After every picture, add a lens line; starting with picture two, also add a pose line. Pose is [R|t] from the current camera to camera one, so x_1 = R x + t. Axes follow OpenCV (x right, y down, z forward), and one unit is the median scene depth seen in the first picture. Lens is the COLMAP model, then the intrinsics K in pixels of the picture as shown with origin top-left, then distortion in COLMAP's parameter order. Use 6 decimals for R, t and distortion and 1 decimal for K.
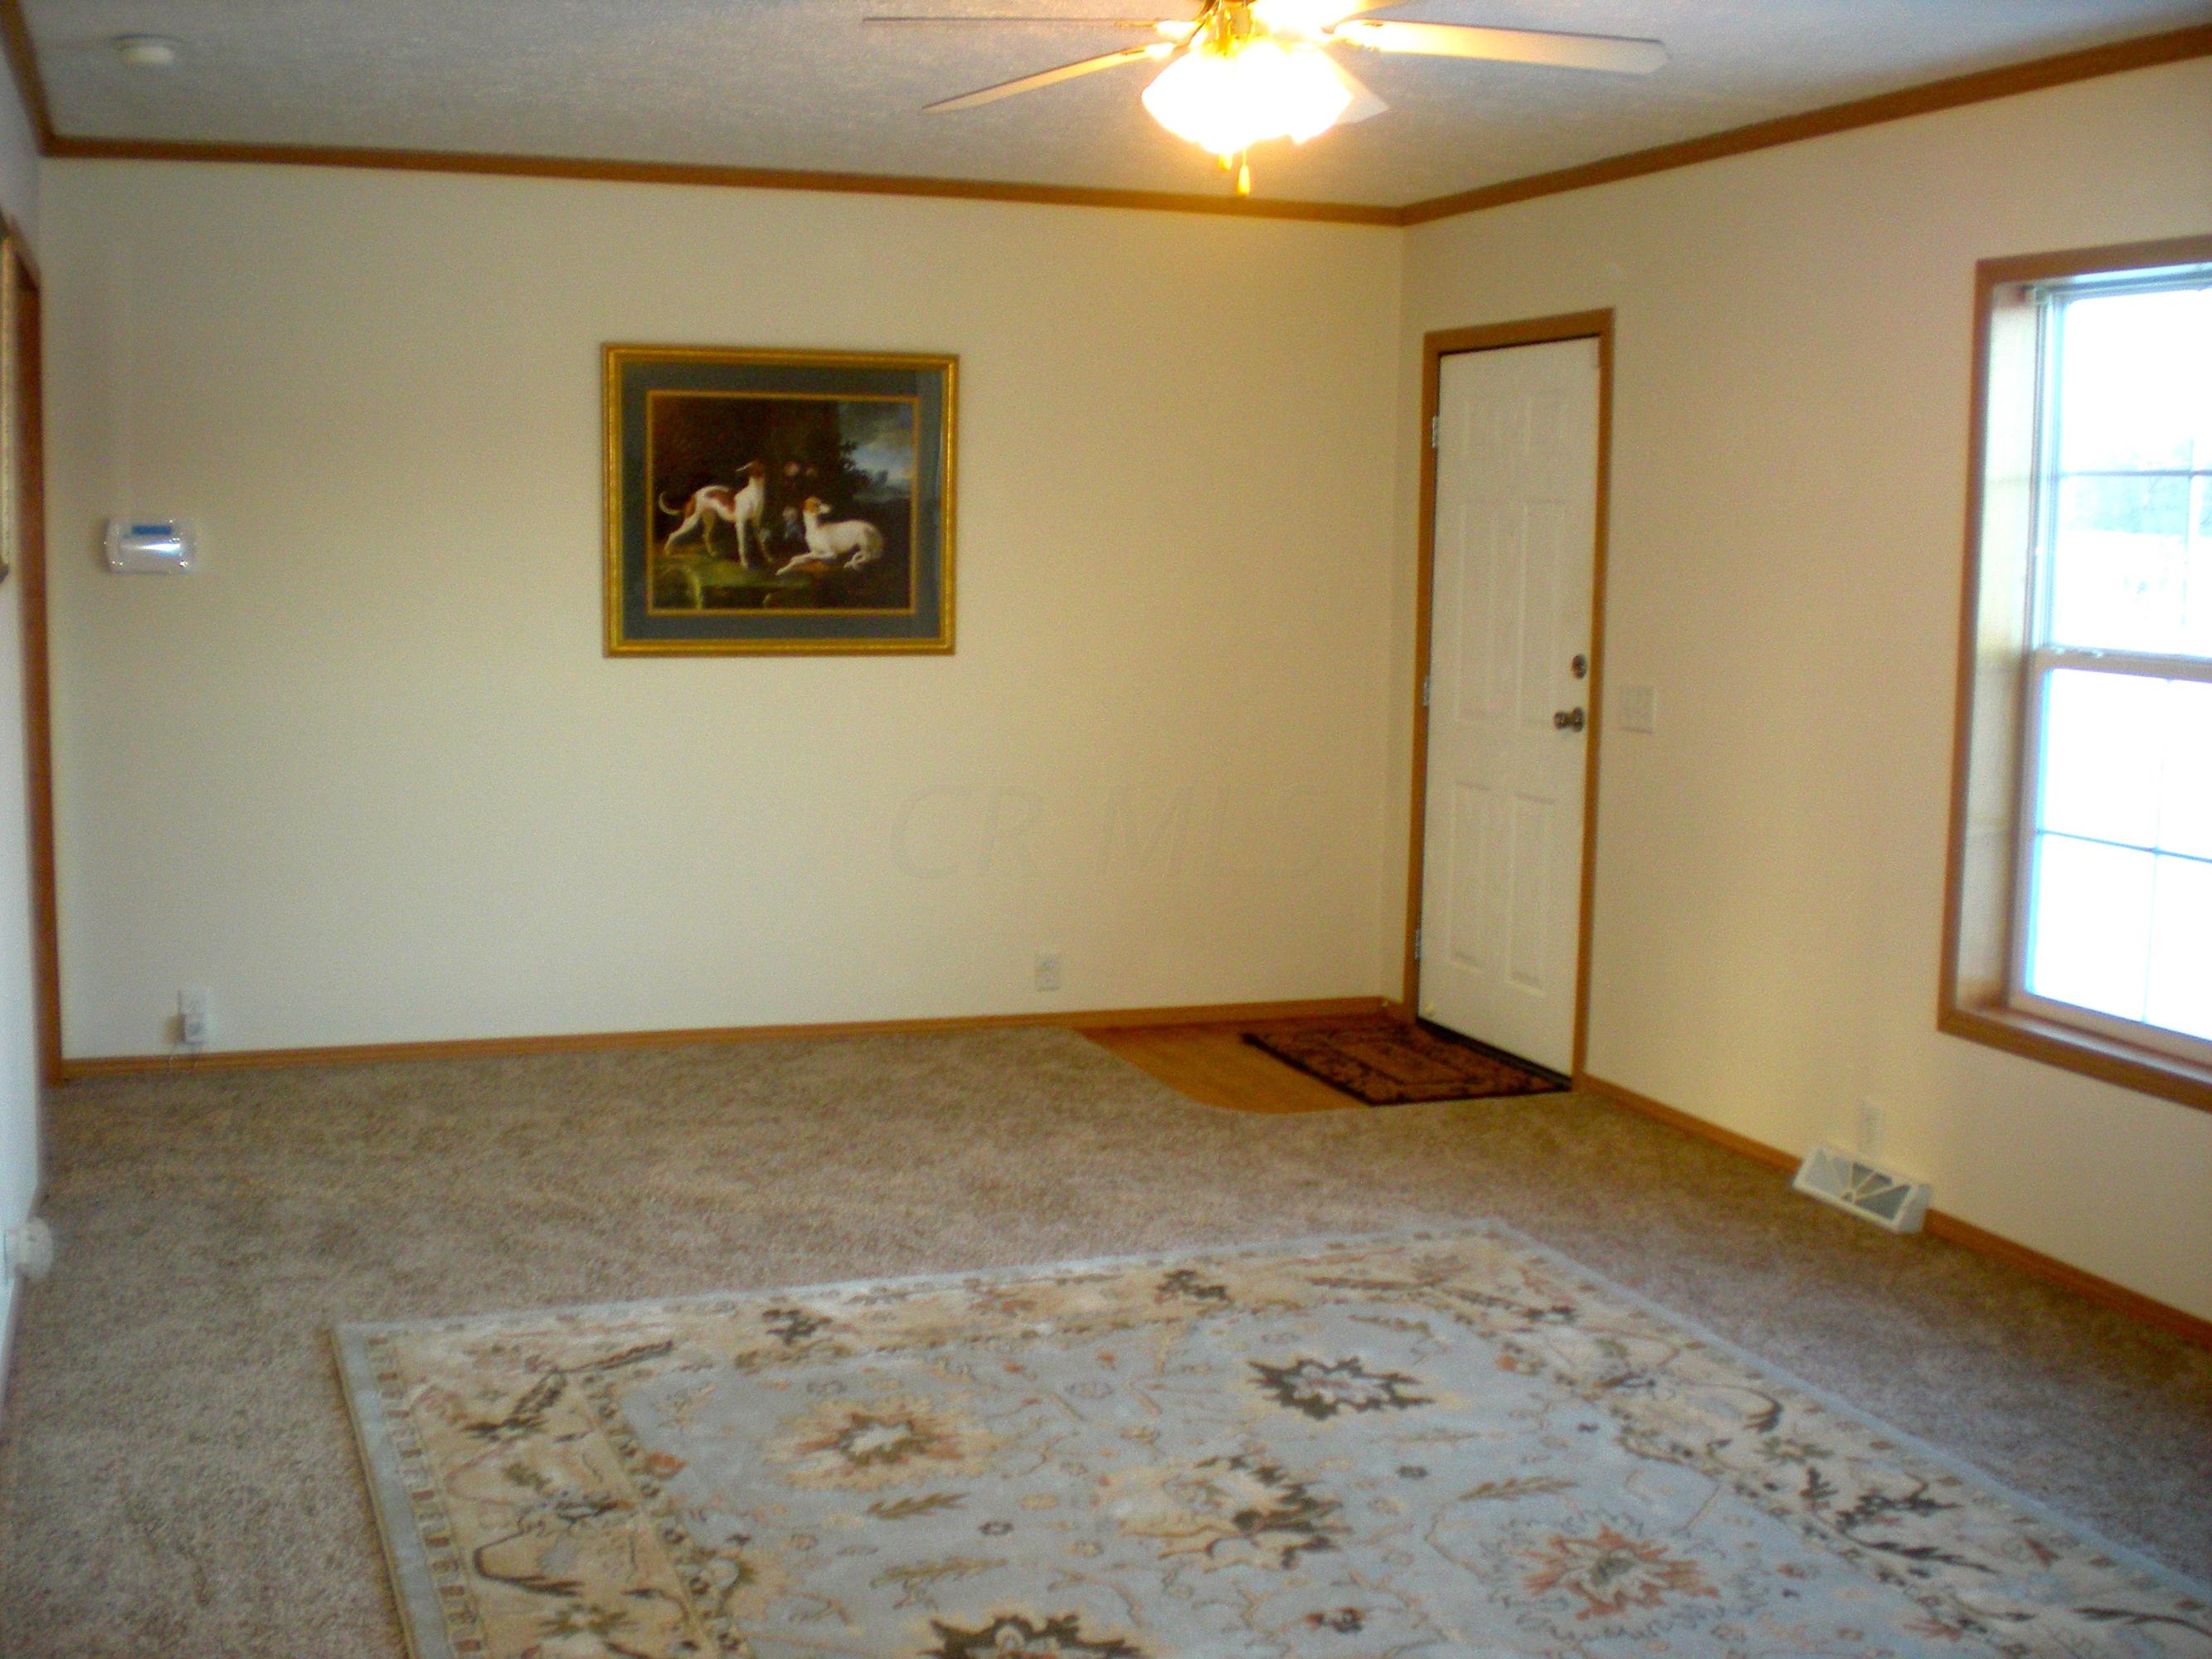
lens RADIAL K [[2496.2, 0, 1102.2], [0, 2496.2, 888.0], [0, 0, 1]] dist [-0.044931, -0.255585]
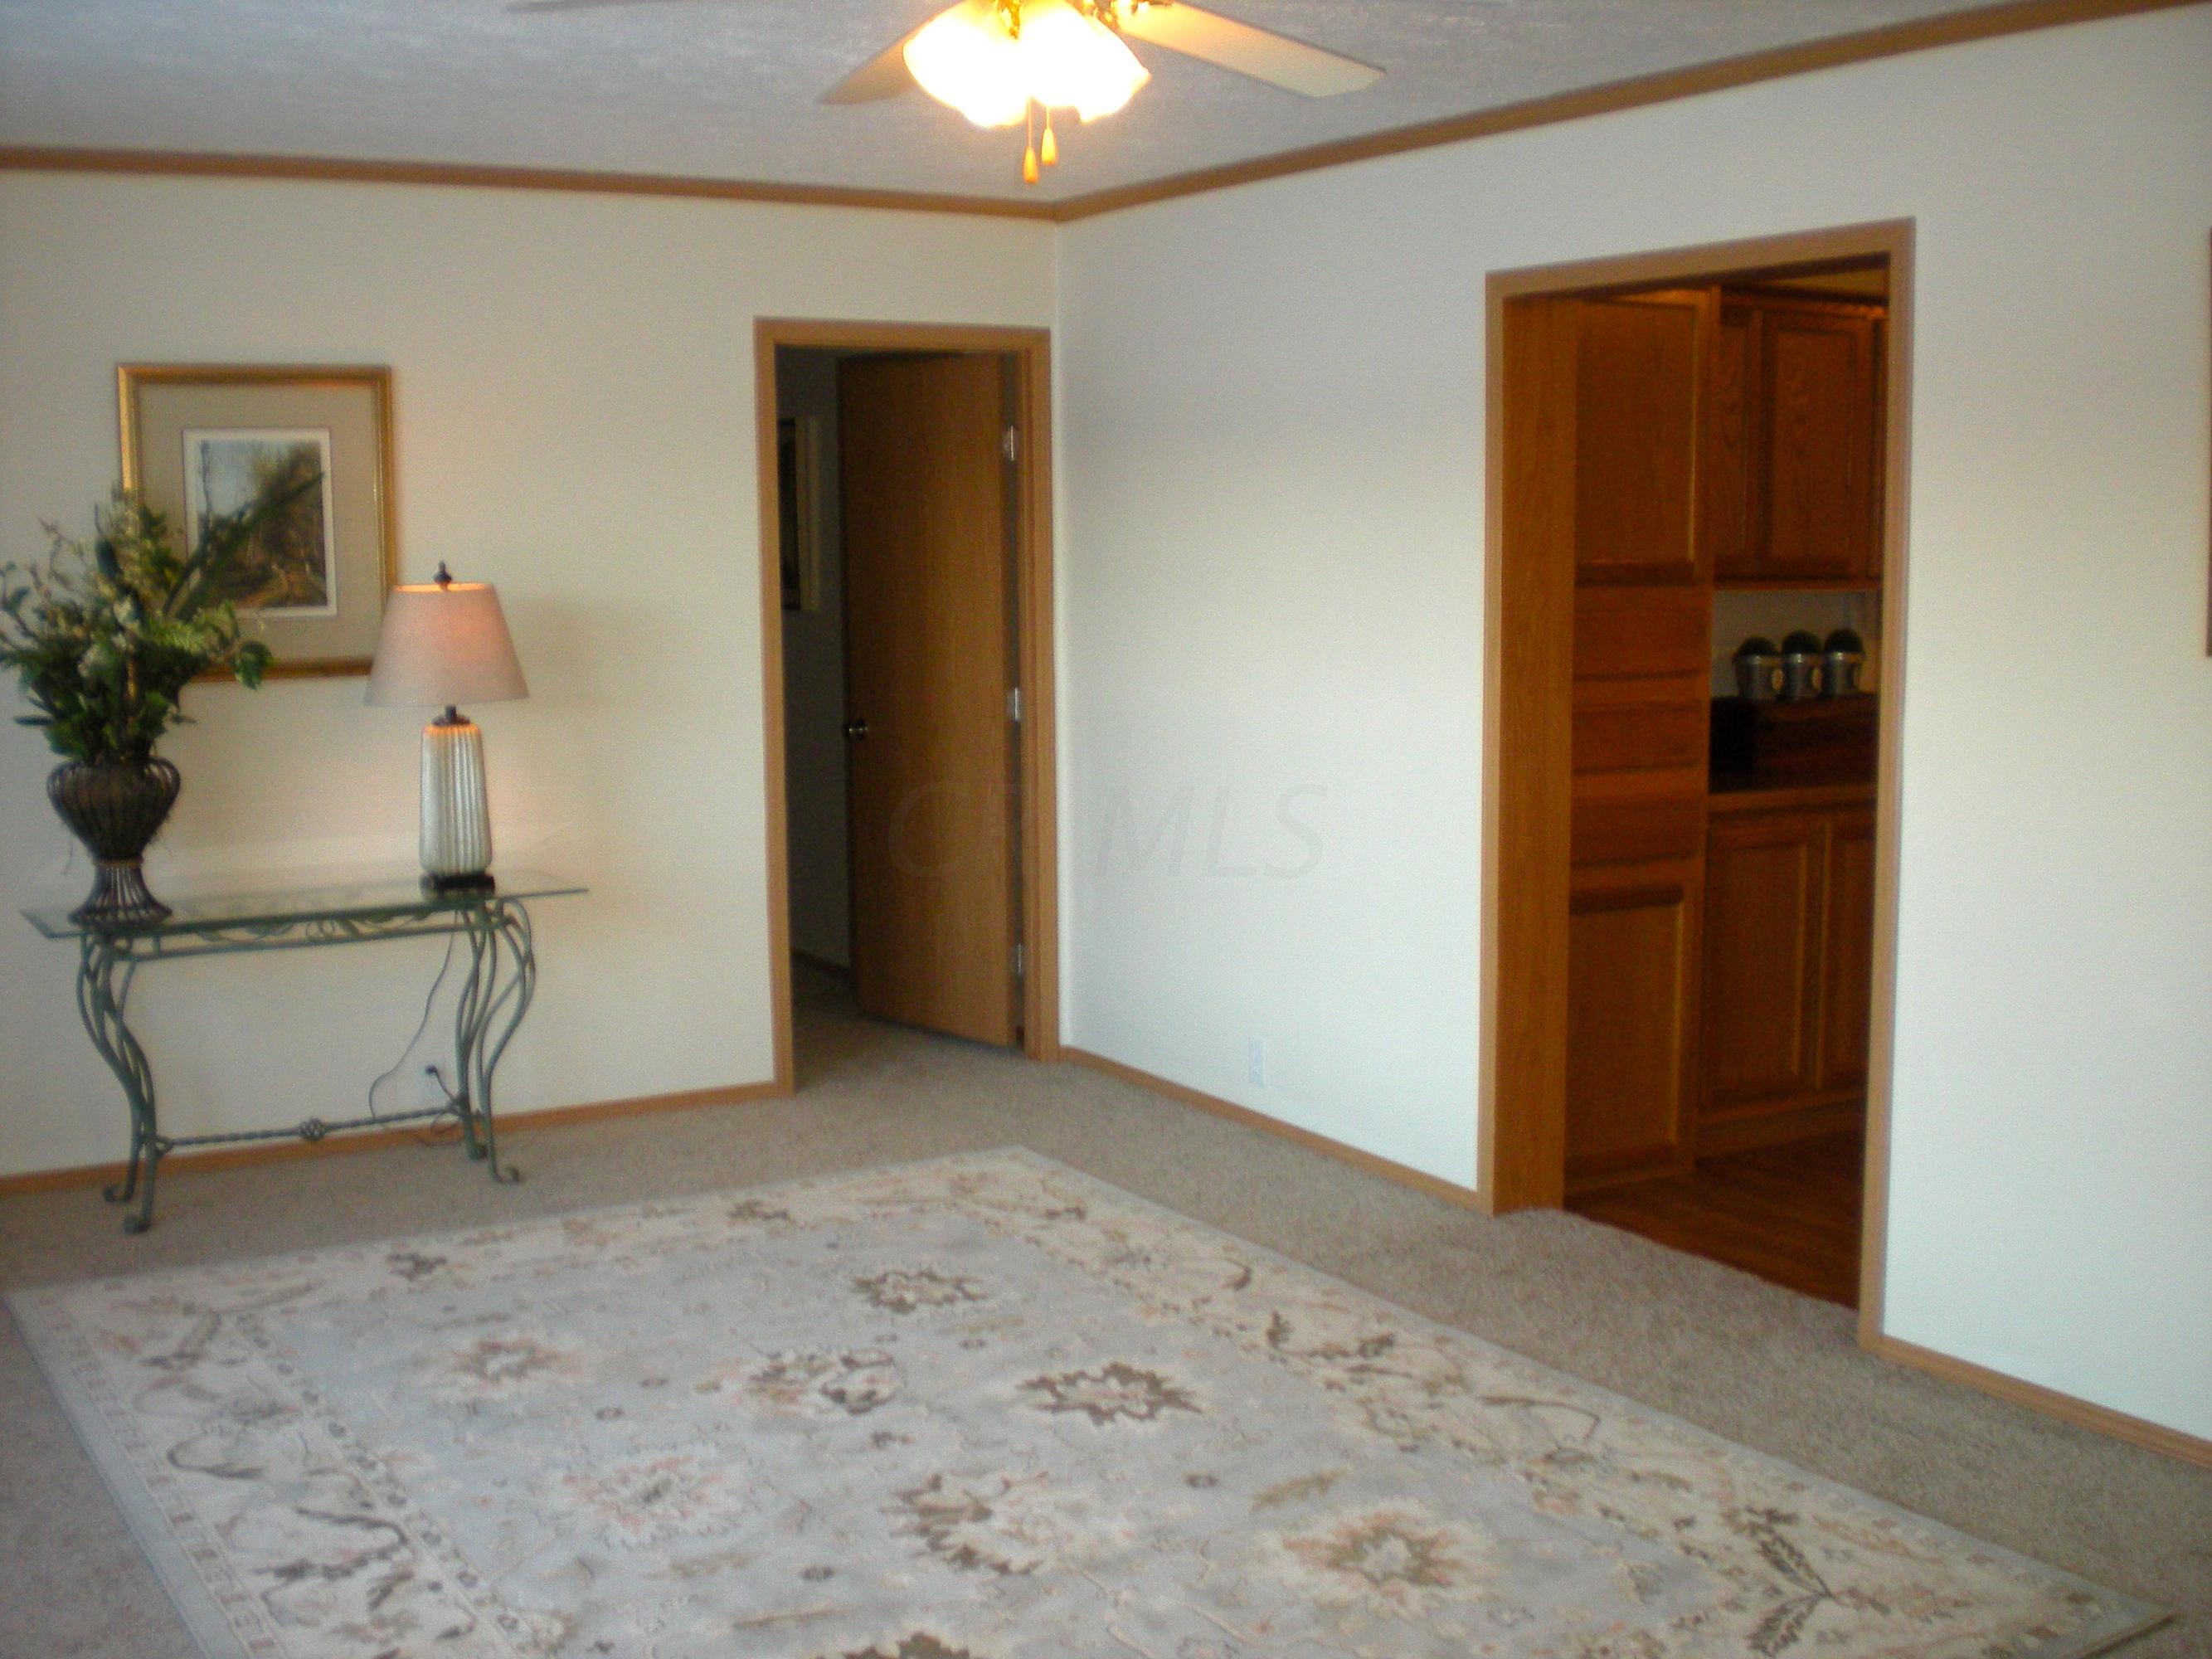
lens RADIAL K [[2496.2, 0, 1102.2], [0, 2496.2, 888.0], [0, 0, 1]] dist [-0.044931, -0.255585]
pose [[-0.982286, 0.013820, -0.186877, 0.197055], [-0.040440, 0.958142, 0.283421, -0.295968], [0.182972, 0.285958, -0.940611, 1.893439]]
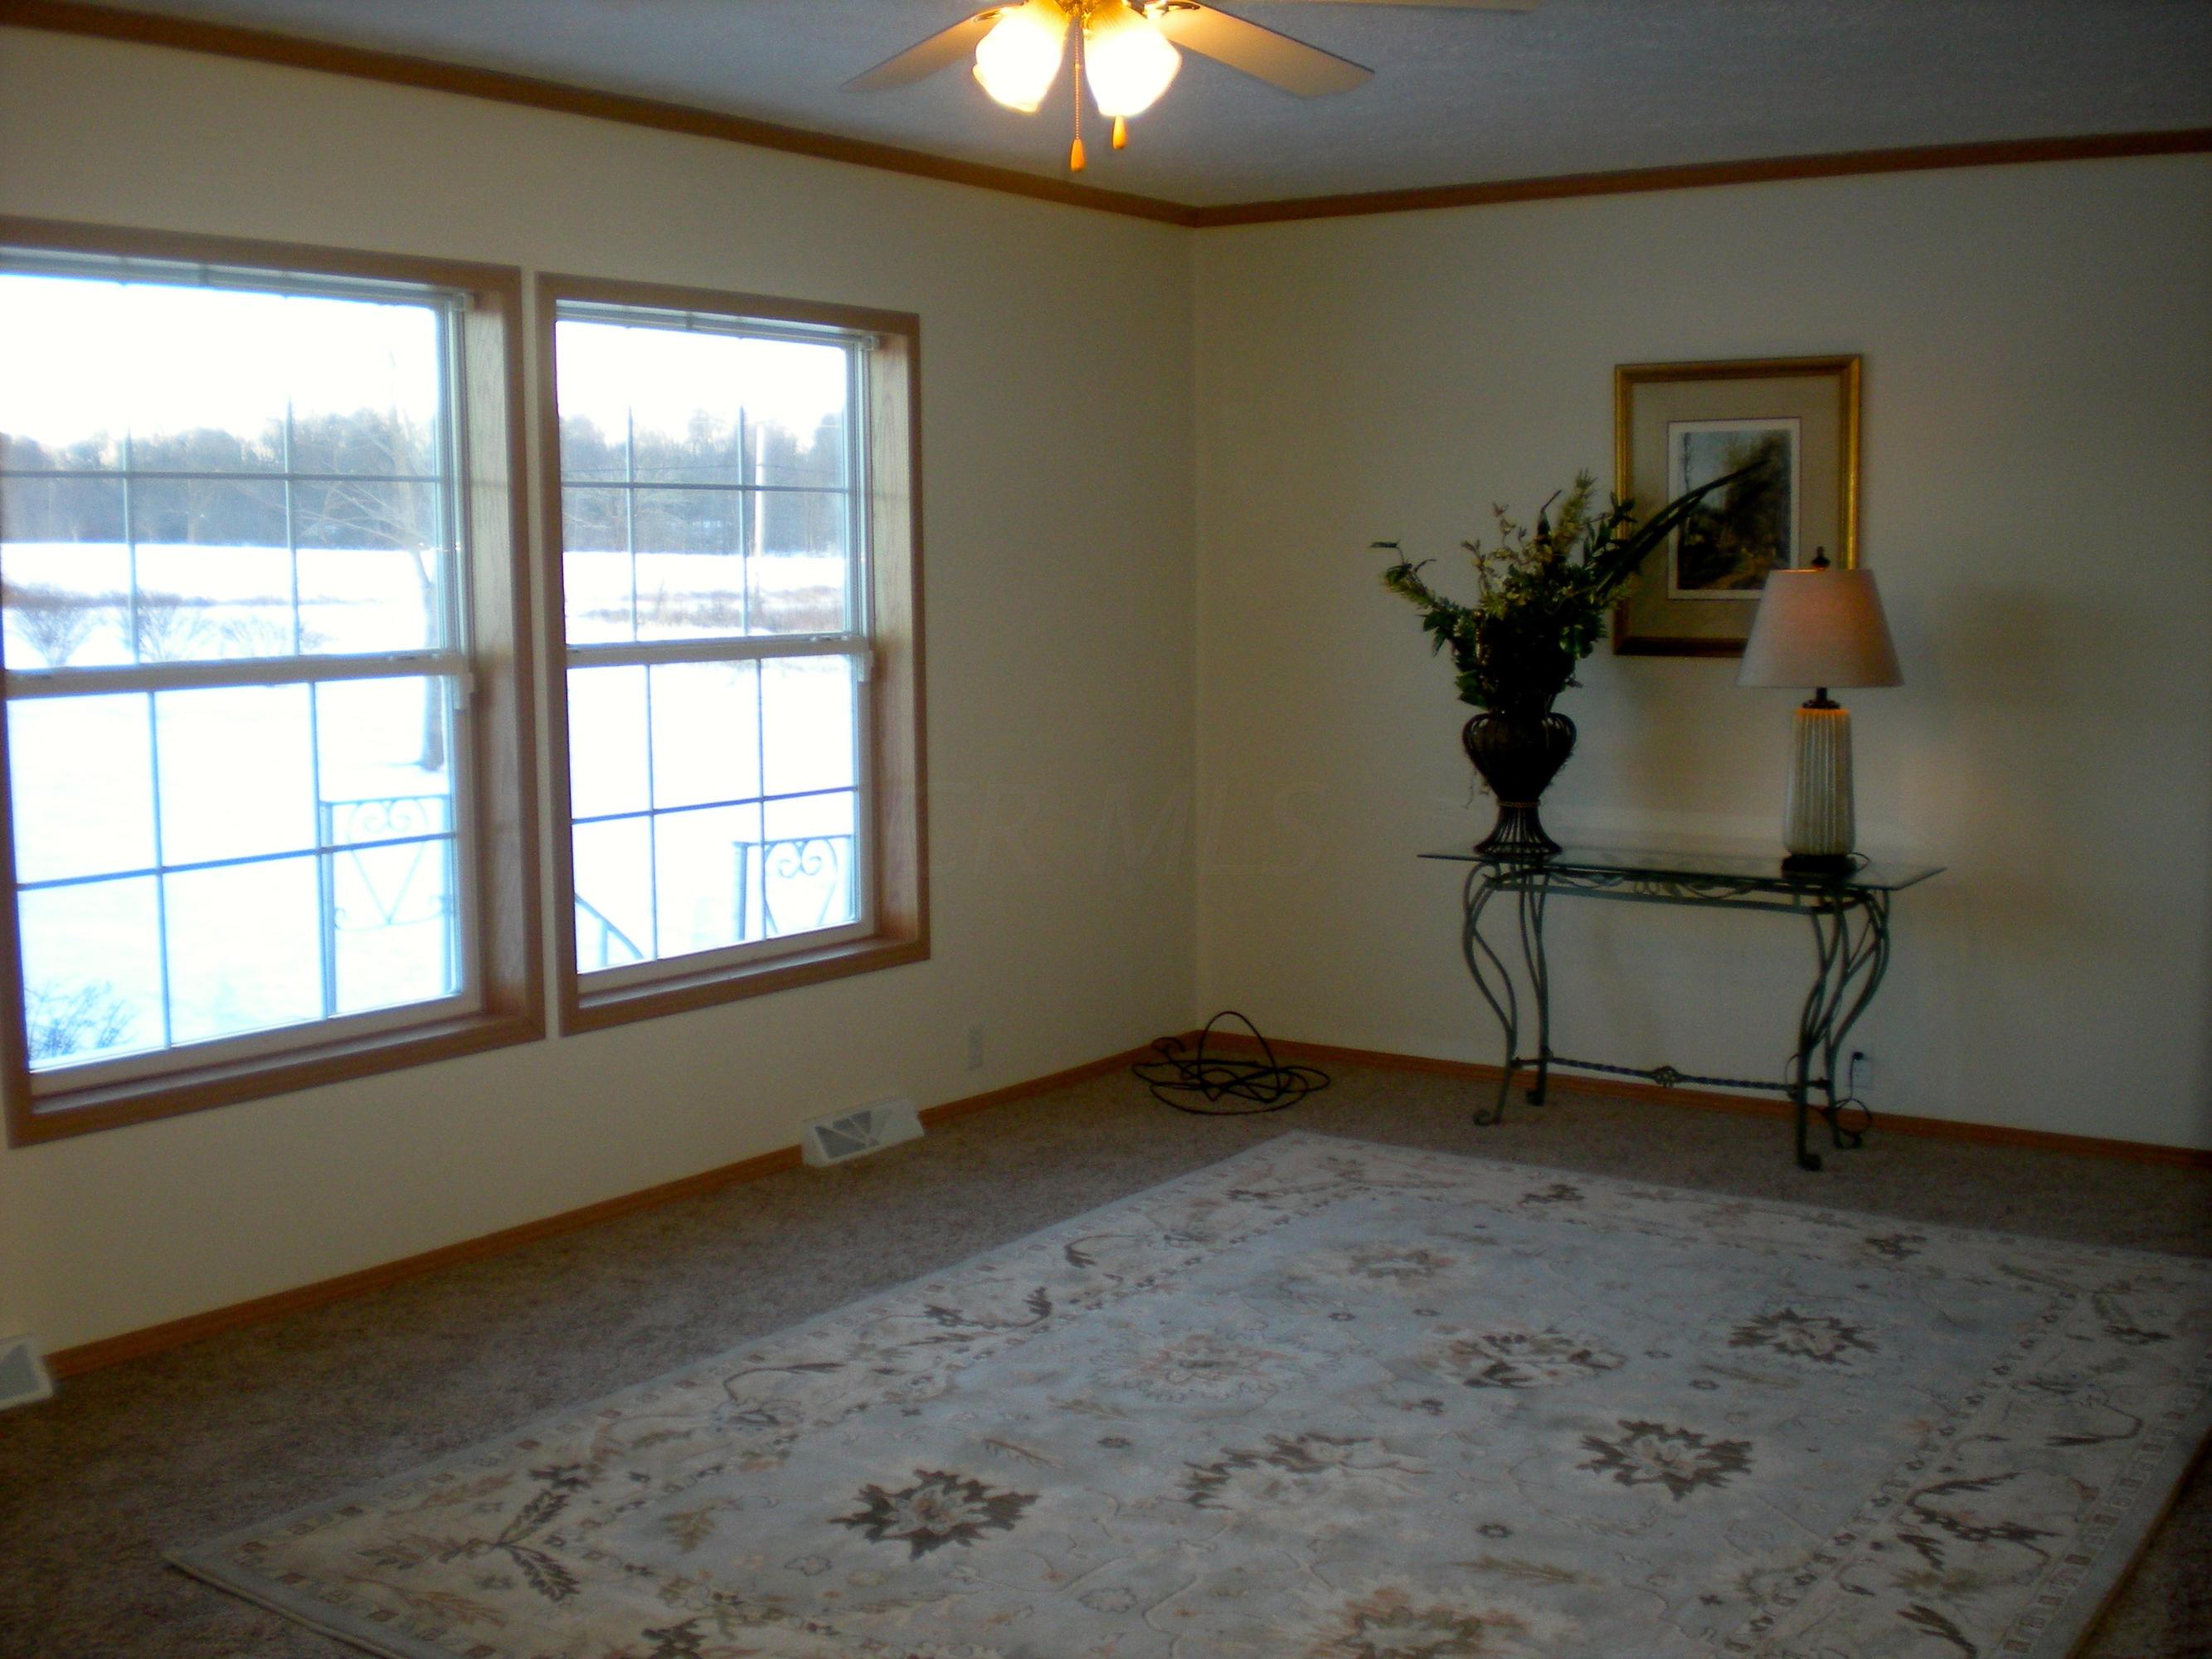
lens RADIAL K [[2496.2, 0, 1102.2], [0, 2496.2, 888.0], [0, 0, 1]] dist [-0.044931, -0.255585]
pose [[-0.564324, -0.121786, 0.816521, -0.721786], [0.118059, 0.966988, 0.225823, -0.234289], [-0.817068, 0.223835, -0.531317, 1.557309]]
